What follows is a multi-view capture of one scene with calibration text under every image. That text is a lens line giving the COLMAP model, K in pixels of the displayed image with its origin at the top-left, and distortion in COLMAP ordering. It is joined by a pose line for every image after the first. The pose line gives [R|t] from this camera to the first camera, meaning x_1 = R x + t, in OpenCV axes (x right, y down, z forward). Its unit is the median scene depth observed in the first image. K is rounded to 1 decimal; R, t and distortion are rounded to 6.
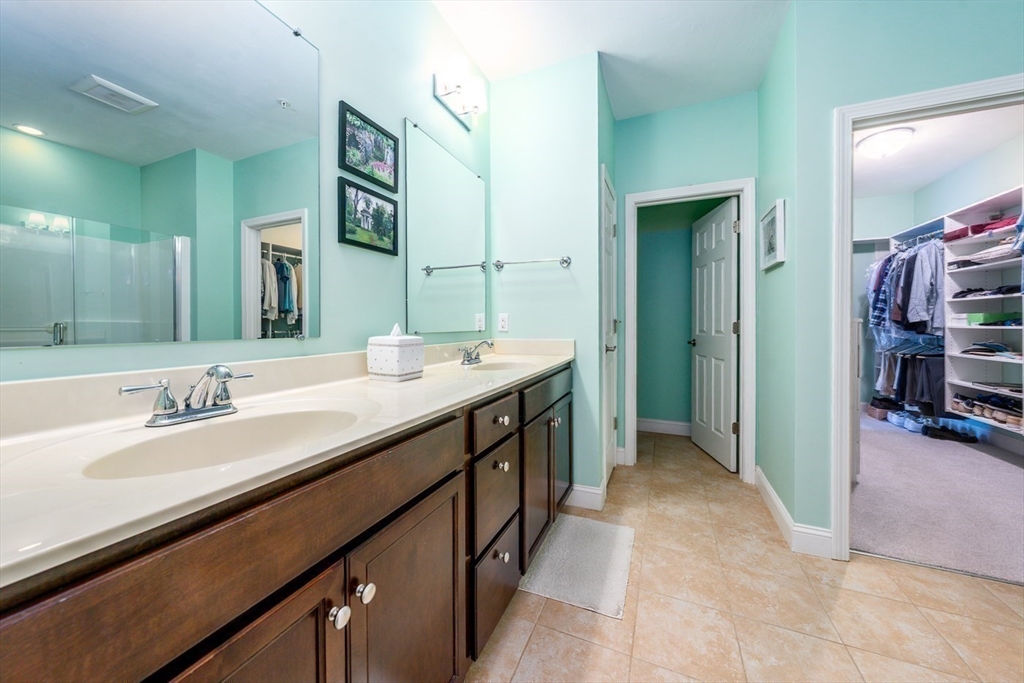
lens RADIAL K [[350.8, 0, 512.4], [0, 350.8, 321.1], [0, 0, 1]] dist [0.009505, 0.000122]
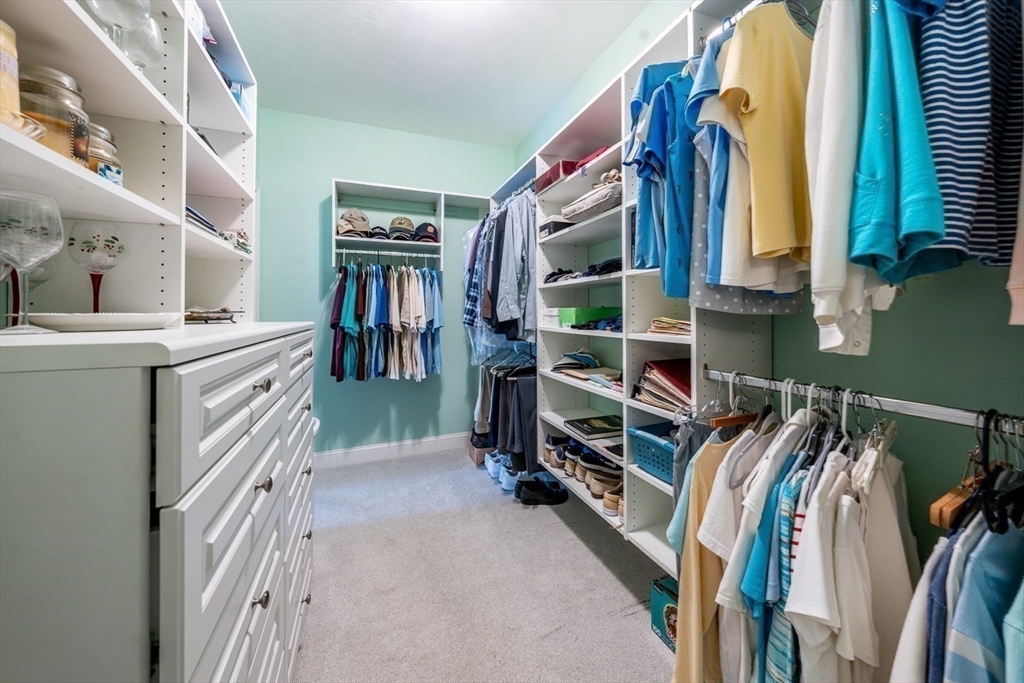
lens RADIAL K [[367.4, 0, 512.1], [0, 367.4, 305.6], [0, 0, 1]] dist [0.000161, 0.000002]
pose [[0.698182, 0.006334, 0.715893, 0.720405], [0.001095, 0.999950, -0.009915, -0.017875], [-0.715920, 0.007706, 0.698140, 0.577673]]
